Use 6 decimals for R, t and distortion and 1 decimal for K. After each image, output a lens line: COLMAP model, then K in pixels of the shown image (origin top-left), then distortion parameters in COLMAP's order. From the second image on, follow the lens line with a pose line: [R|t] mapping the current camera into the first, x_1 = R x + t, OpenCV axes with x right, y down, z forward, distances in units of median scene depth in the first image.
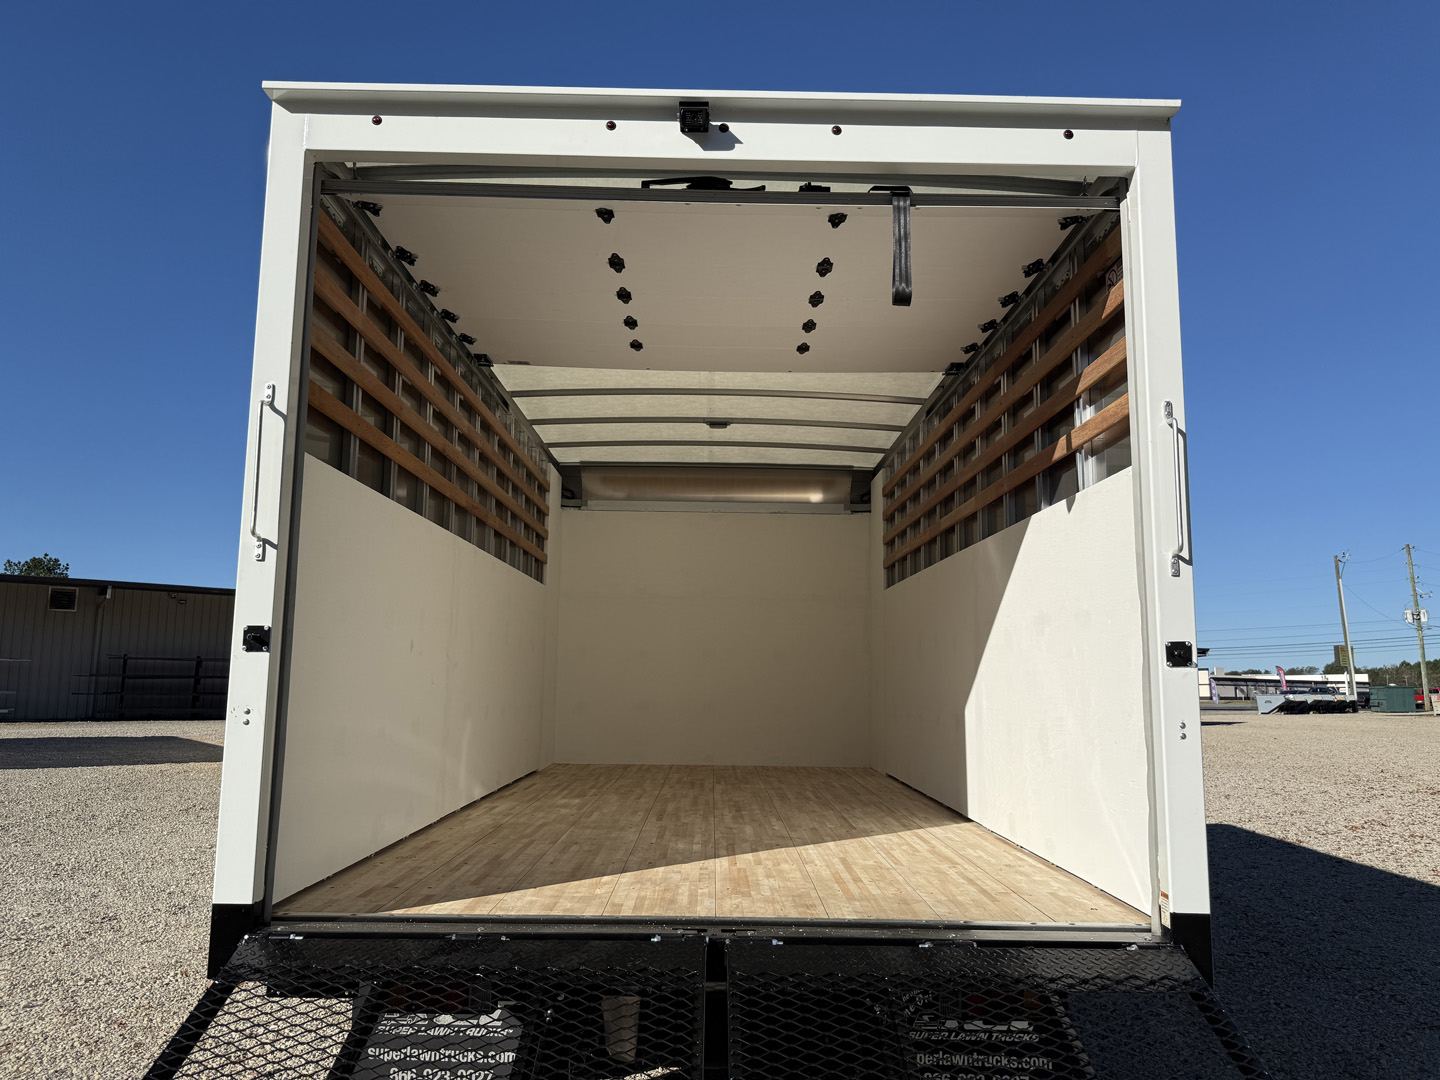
lens RADIAL K [[1044.2, 0, 722.2], [0, 1044.2, 529.0], [0, 0, 1]] dist [0.009180, -0.034462]
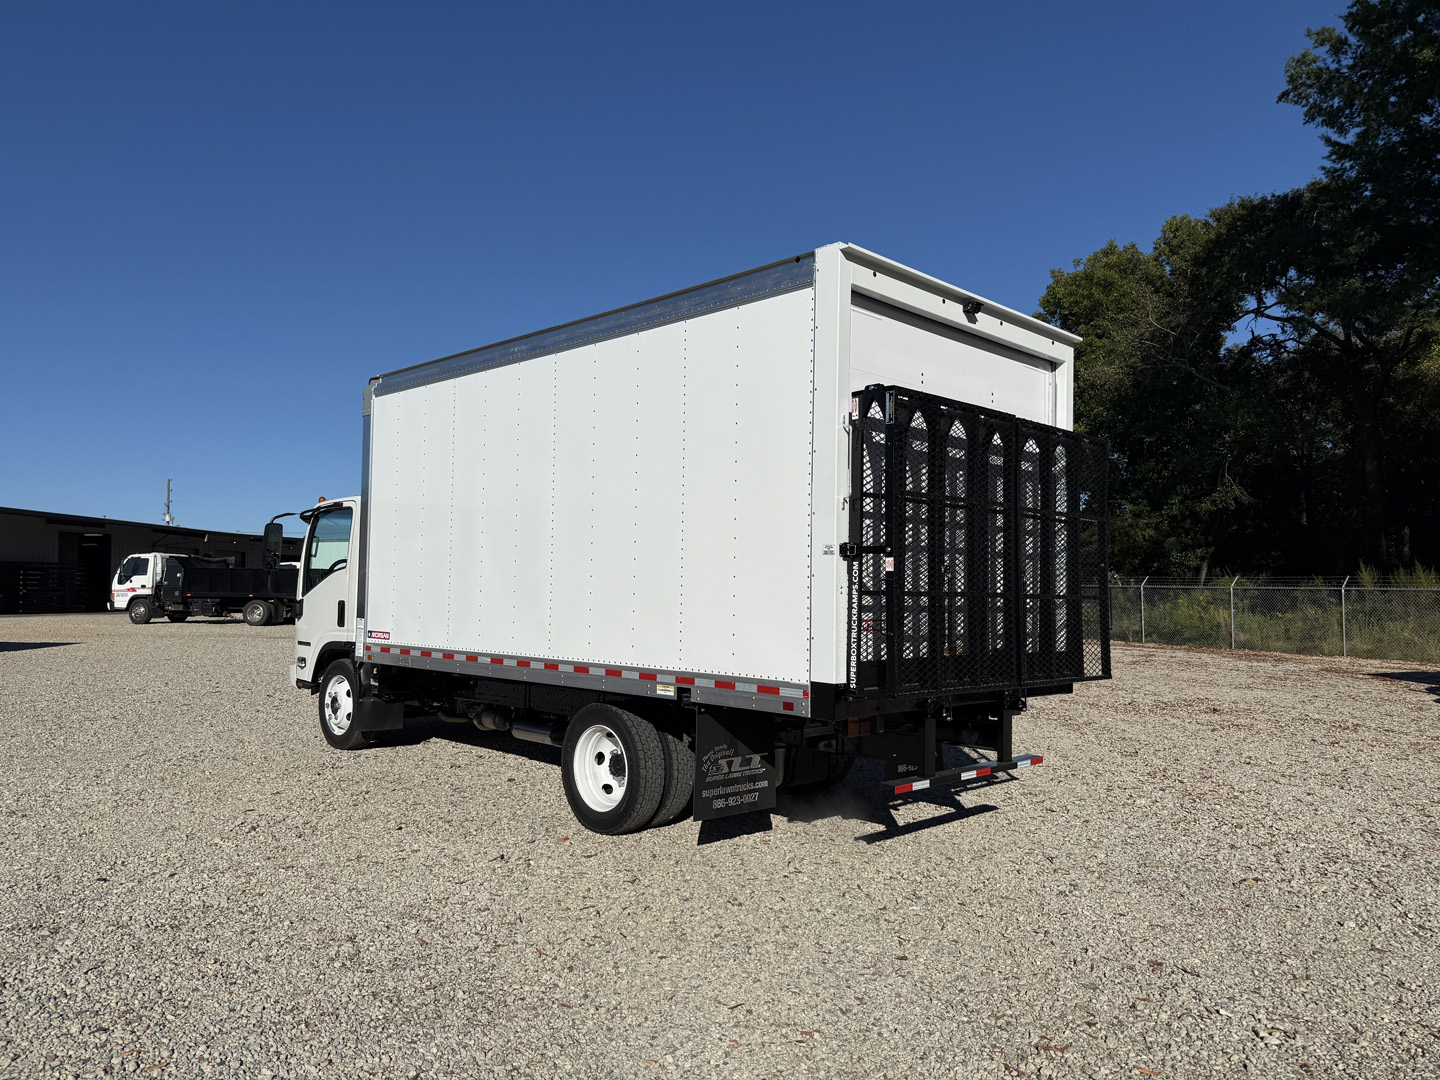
lens RADIAL K [[1028.9, 0, 720.0], [0, 1028.9, 540.0], [0, 0, 1]] dist [0.017322, -0.043307]
pose [[0.707988, 0.035257, 0.705344, -1.812526], [-0.104734, 0.992951, 0.055493, 0.008365], [-0.698415, -0.113162, 0.706690, -0.163608]]
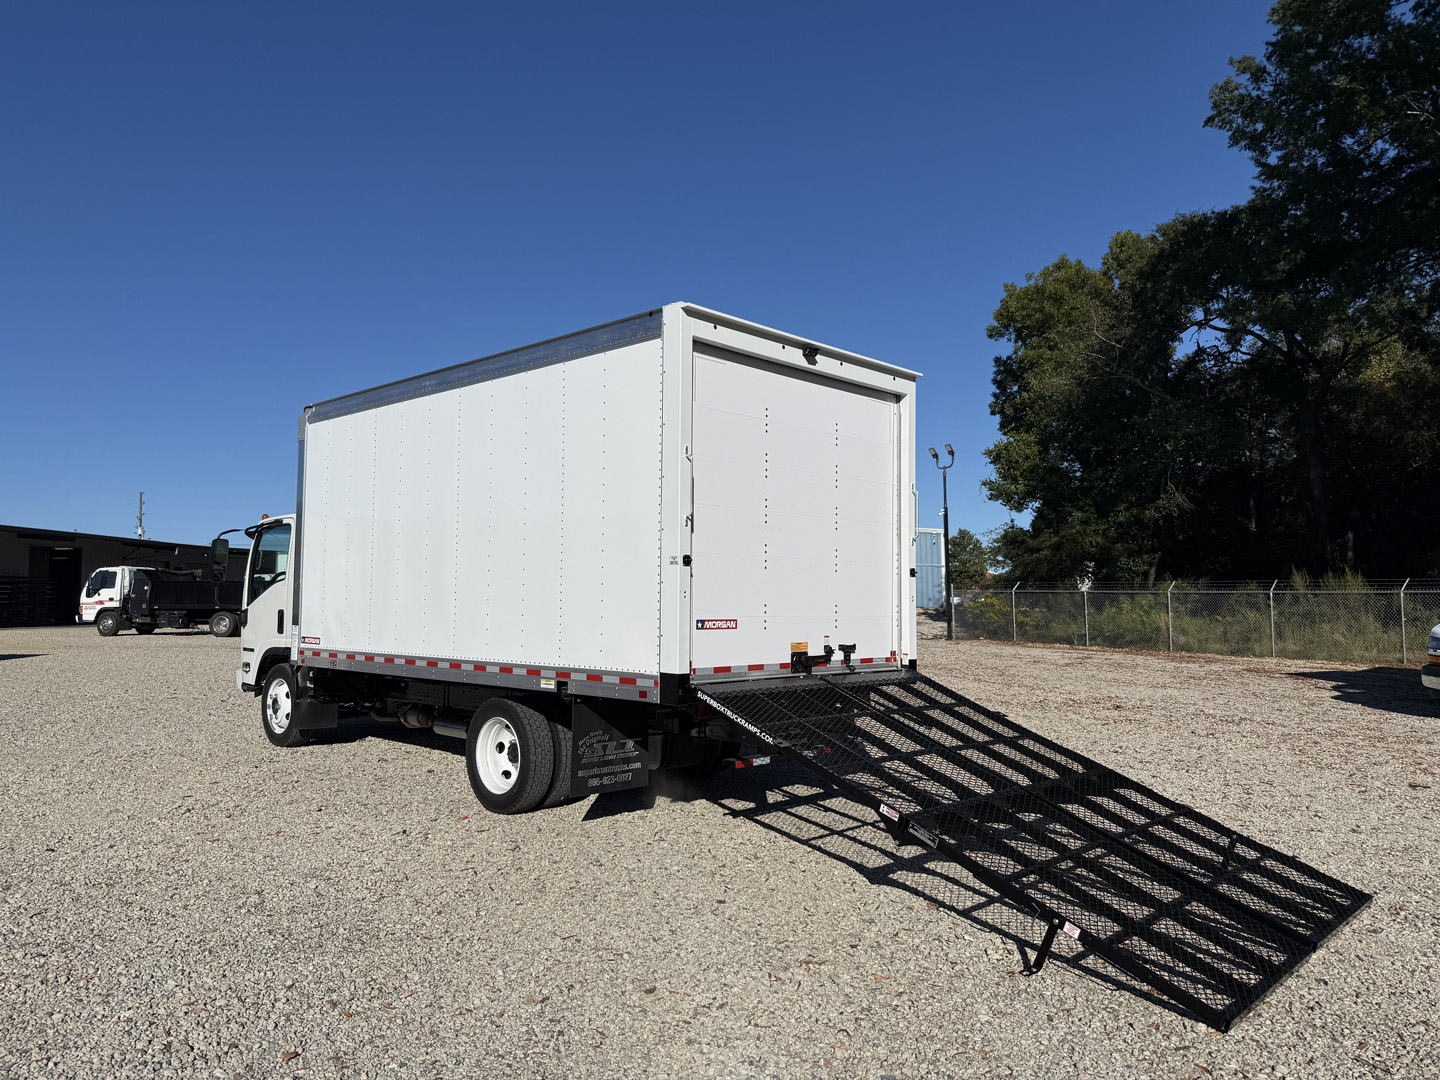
lens RADIAL K [[1044.2, 0, 722.2], [0, 1044.2, 529.0], [0, 0, 1]] dist [0.009180, -0.034462]
pose [[0.698408, 0.043354, 0.714386, -1.873525], [-0.098075, 0.994545, 0.035526, -0.045830], [-0.708948, -0.094875, 0.698850, -0.595874]]
